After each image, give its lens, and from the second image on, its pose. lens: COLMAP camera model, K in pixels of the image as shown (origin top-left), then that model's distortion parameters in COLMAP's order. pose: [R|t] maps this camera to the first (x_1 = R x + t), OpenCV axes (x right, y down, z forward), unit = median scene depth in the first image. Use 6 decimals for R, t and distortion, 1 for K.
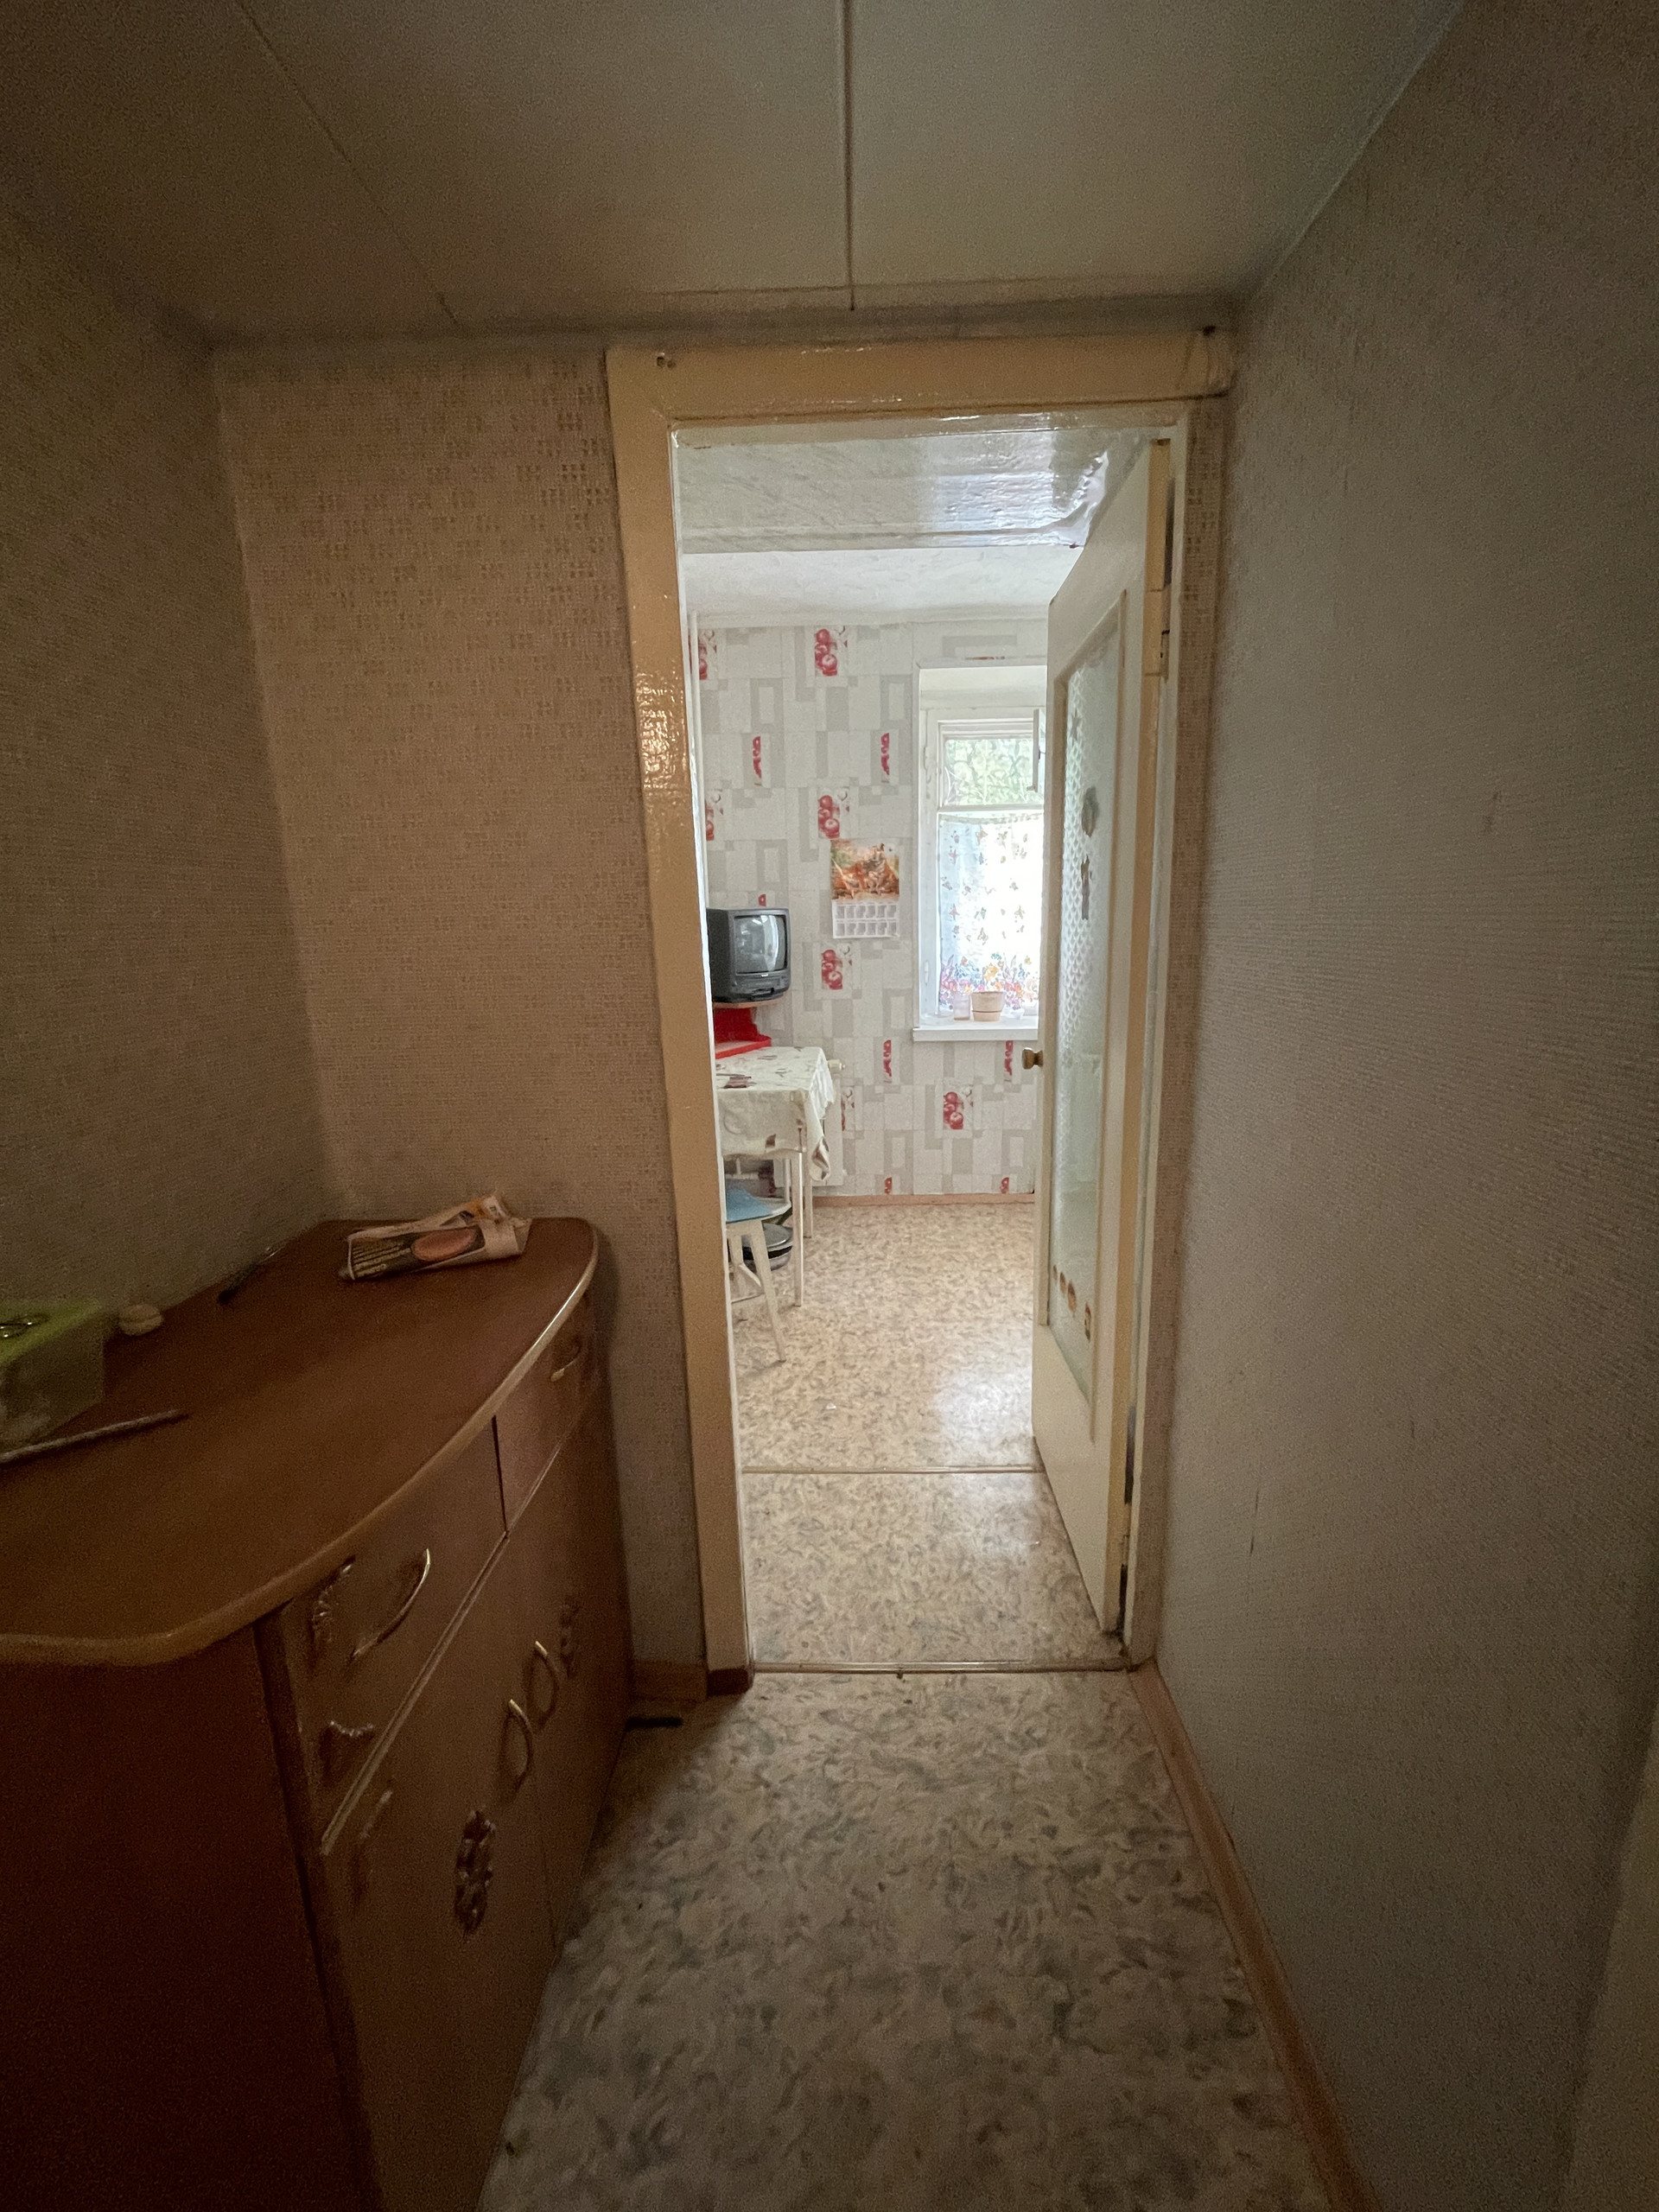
lens RADIAL K [[888.6, 0, 825.9], [0, 888.6, 1111.5], [0, 0, 1]] dist [0.003748, -0.000946]
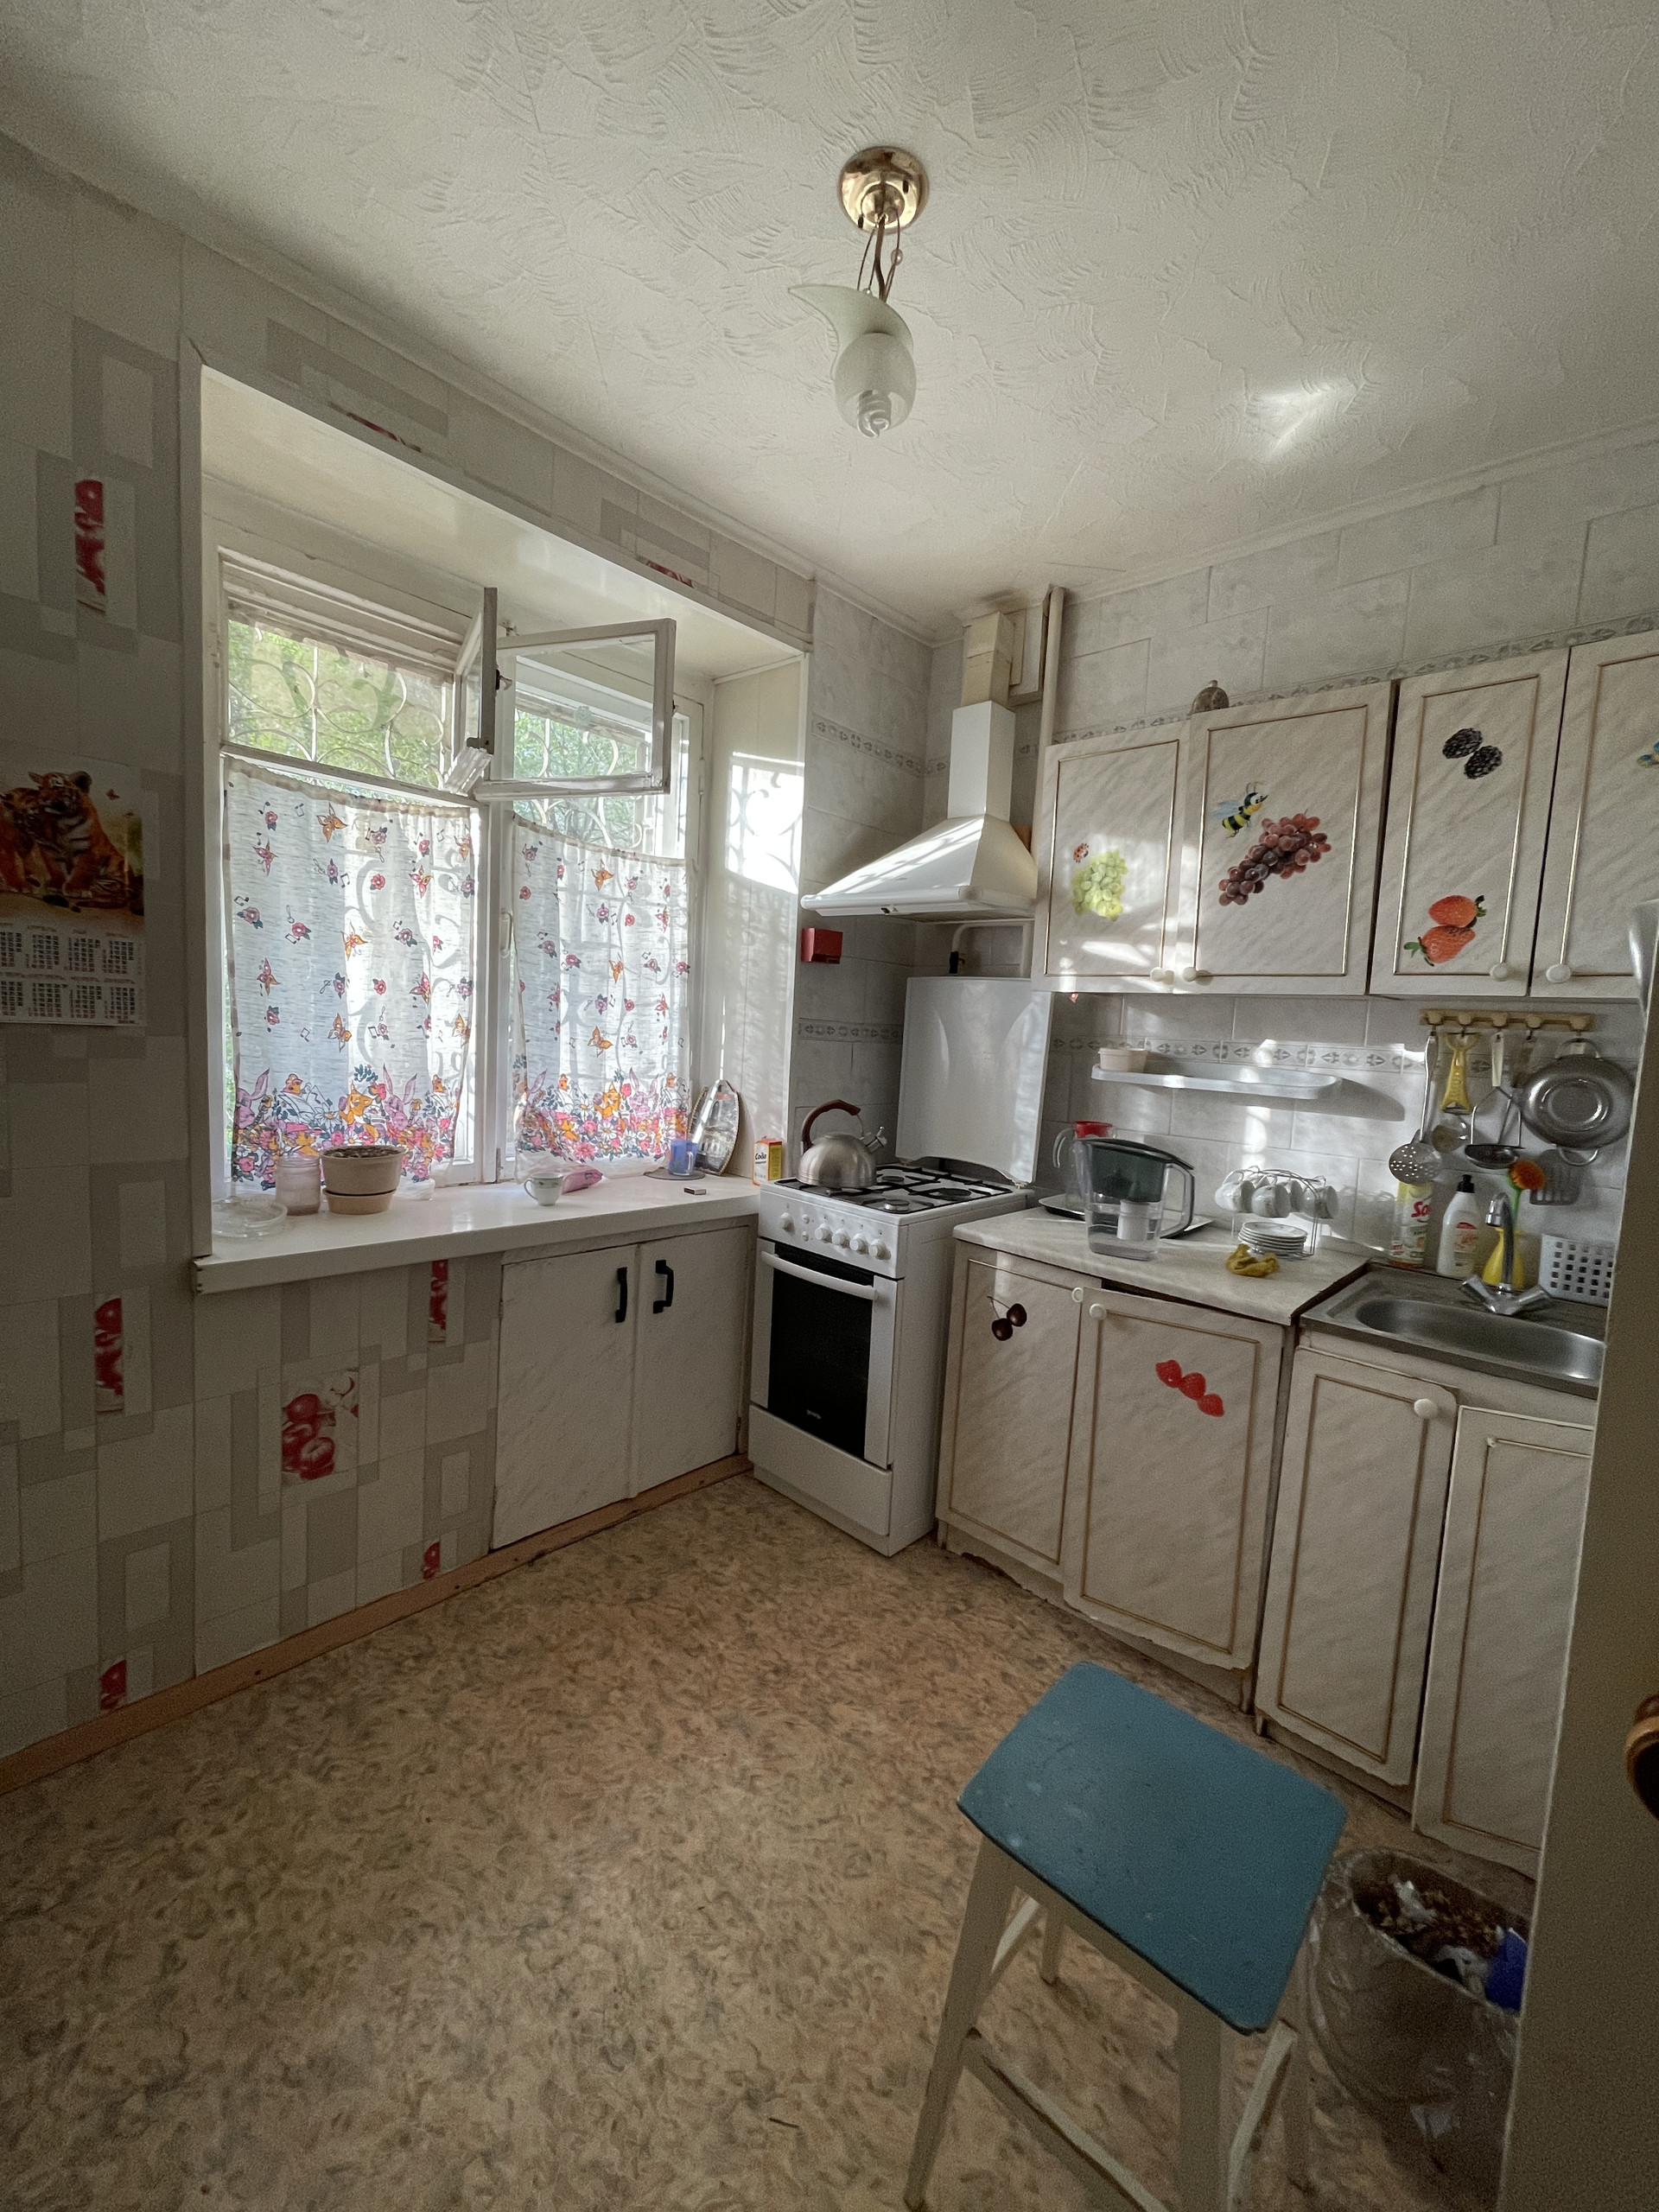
lens RADIAL K [[888.6, 0, 839.6], [0, 888.6, 1109.1], [0, 0, 1]] dist [0.003748, -0.000946]
pose [[0.642683, -0.010731, 0.766057, -0.017666], [0.086784, 0.994486, -0.058876, -0.108138], [-0.761201, 0.104320, 0.640071, 0.508835]]
